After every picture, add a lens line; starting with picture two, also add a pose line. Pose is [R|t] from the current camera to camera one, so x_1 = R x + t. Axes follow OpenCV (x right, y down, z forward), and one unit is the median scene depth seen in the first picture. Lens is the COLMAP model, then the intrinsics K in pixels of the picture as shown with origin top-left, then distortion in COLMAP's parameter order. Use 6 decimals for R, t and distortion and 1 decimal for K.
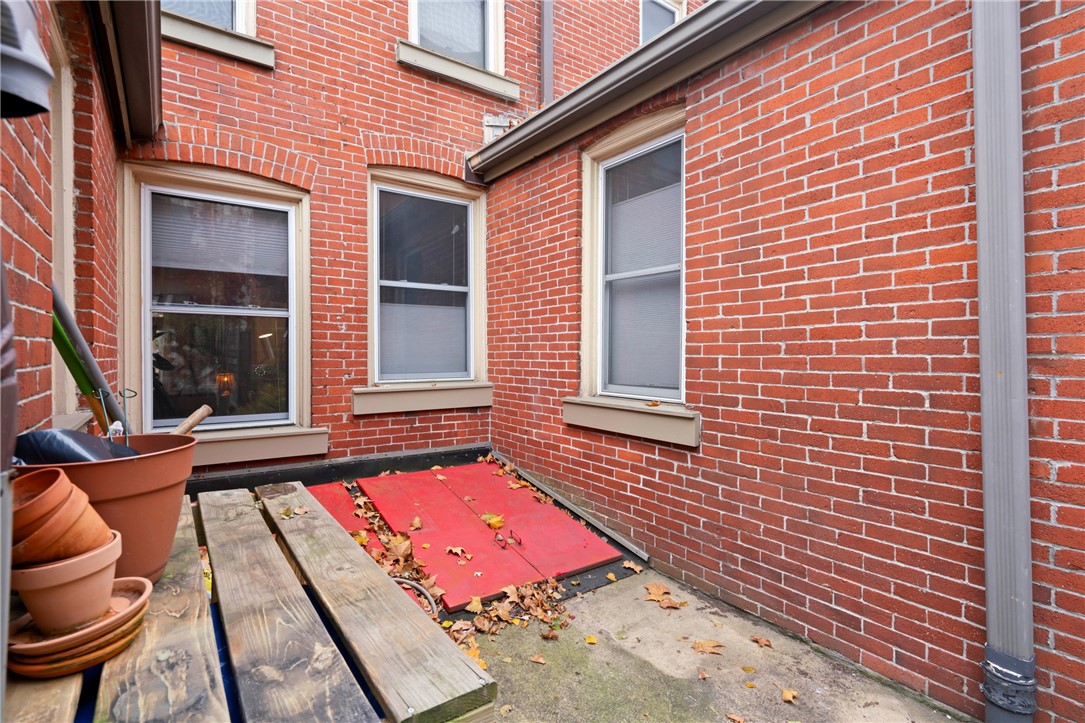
lens RADIAL K [[519.5, 0, 544.2], [0, 519.5, 356.8], [0, 0, 1]] dist [0.000200, 0.000007]
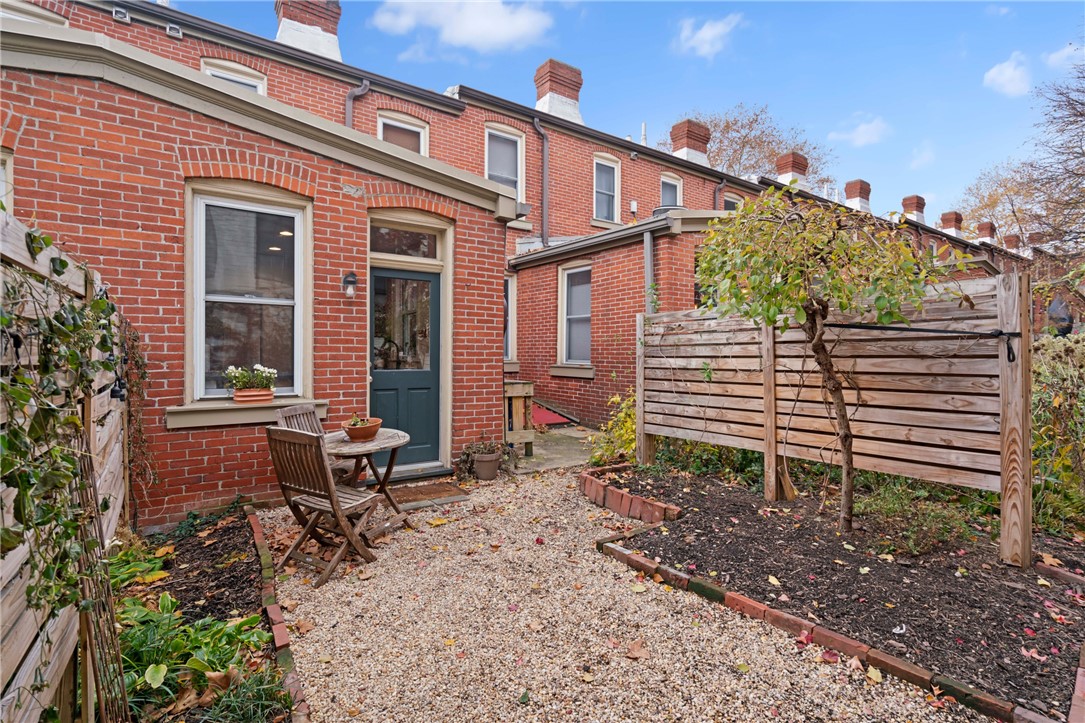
lens RADIAL K [[519.5, 0, 541.9], [0, 519.5, 359.4], [0, 0, 1]] dist [0.000200, 0.000007]
pose [[0.999915, 0.007674, -0.010539, 0.024129], [-0.007693, 0.999969, -0.001753, 0.057431], [0.010525, 0.001834, 0.999943, -1.484595]]
